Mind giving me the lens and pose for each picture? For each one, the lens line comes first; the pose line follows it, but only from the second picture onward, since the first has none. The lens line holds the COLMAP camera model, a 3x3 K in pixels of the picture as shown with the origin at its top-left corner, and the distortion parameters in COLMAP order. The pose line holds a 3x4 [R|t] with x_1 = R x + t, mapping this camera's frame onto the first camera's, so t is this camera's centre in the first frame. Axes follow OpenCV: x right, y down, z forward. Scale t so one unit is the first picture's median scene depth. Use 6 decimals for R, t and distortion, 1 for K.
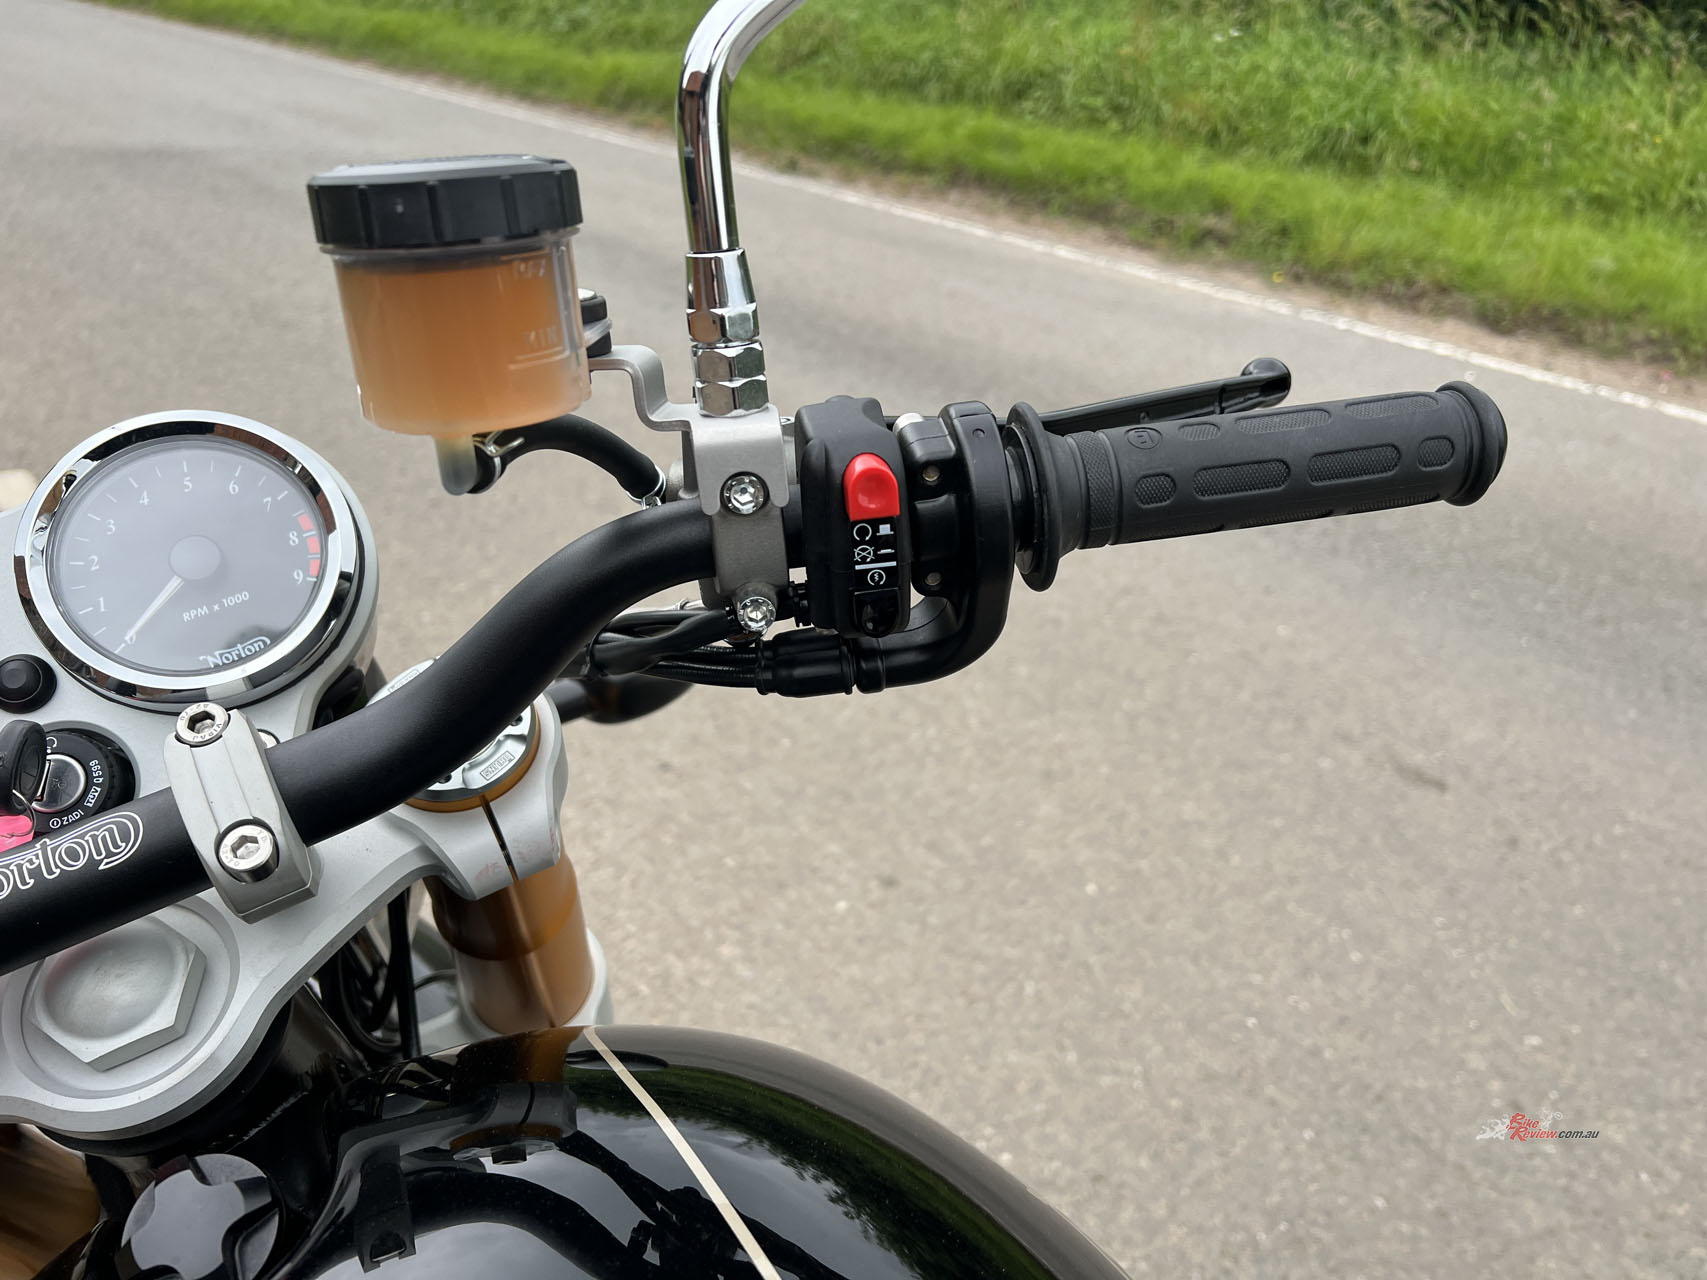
lens RADIAL K [[1257.9, 0, 862.0], [0, 1257.9, 653.6], [0, 0, 1]] dist [0.032998, -0.044883]
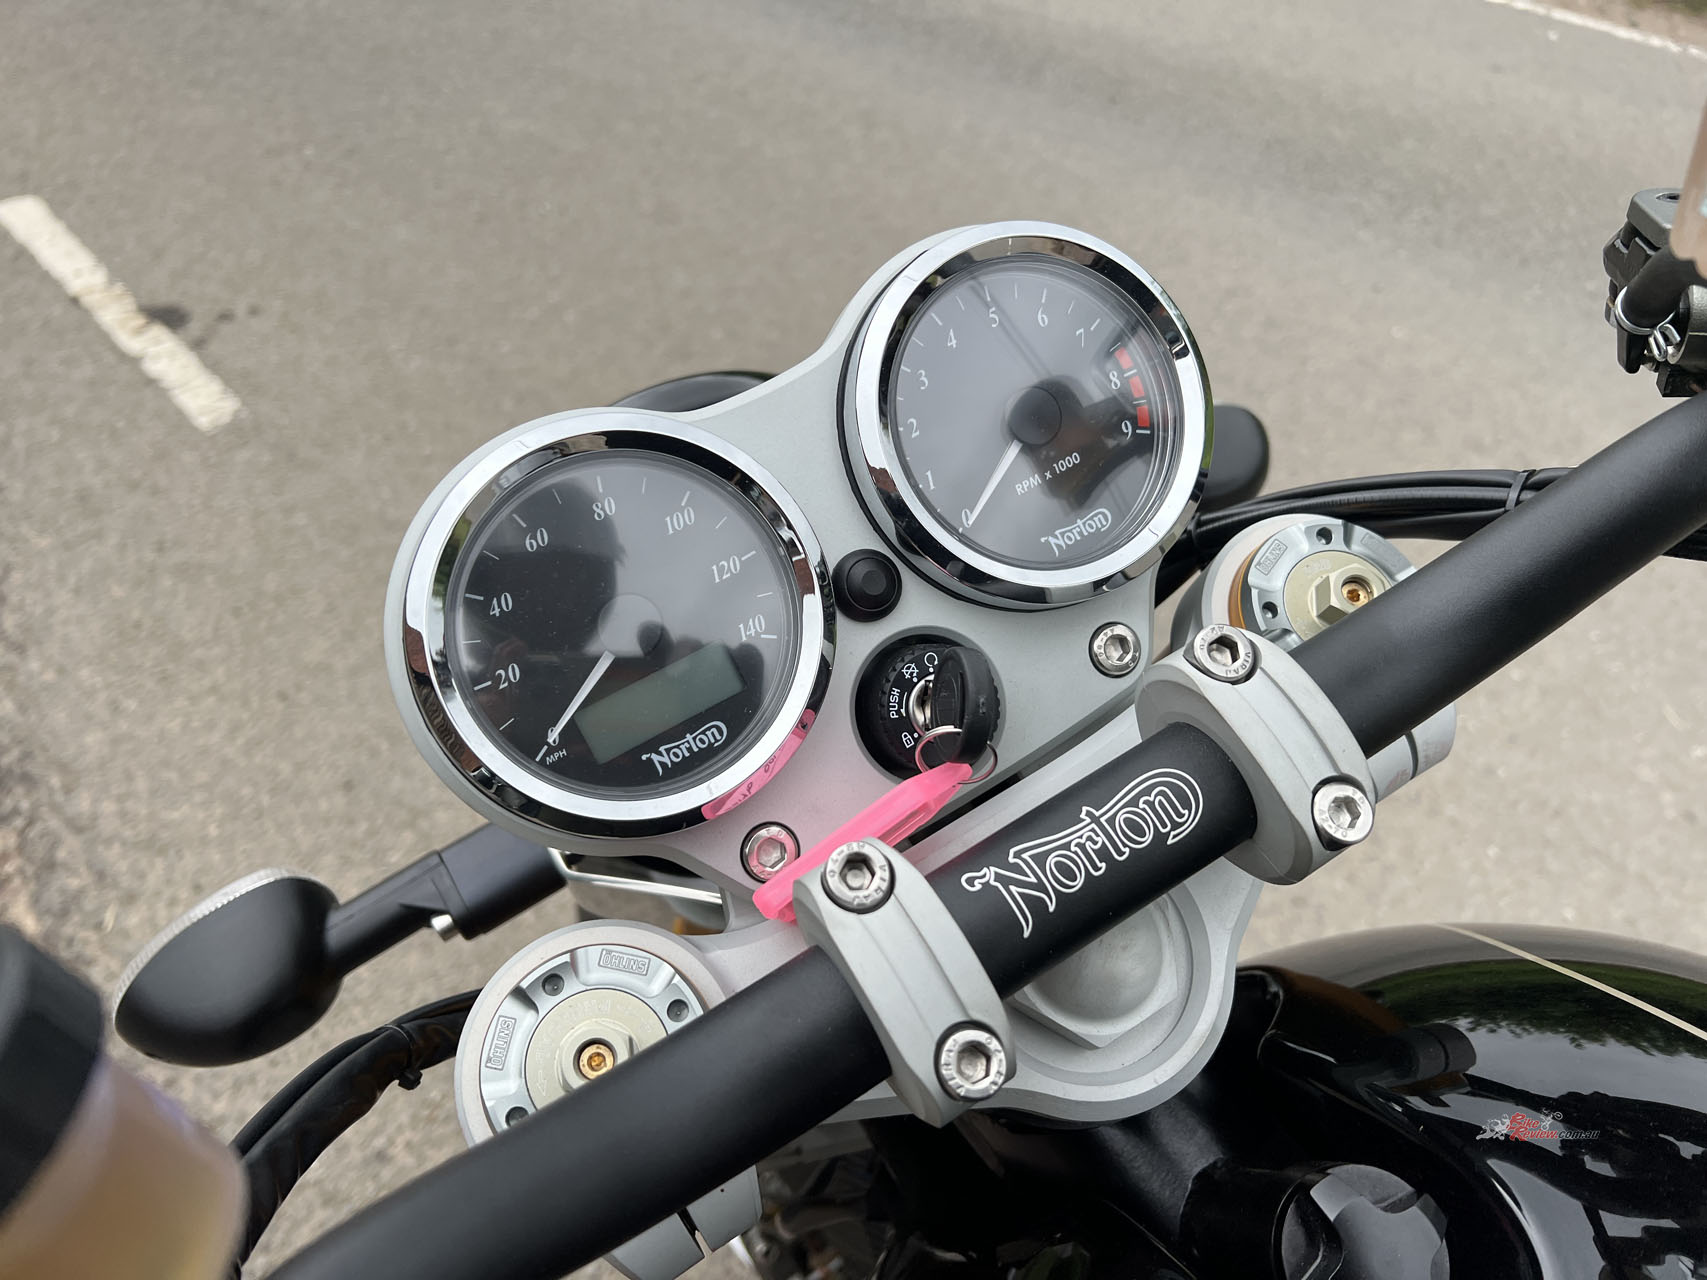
lens RADIAL K [[1257.9, 0, 852.3], [0, 1257.9, 623.6], [0, 0, 1]] dist [0.032998, -0.044883]
pose [[0.999416, -0.033211, 0.008060, -0.139393], [0.030770, 0.977085, 0.210615, -0.025364], [-0.014870, -0.210244, 0.977536, 0.040647]]
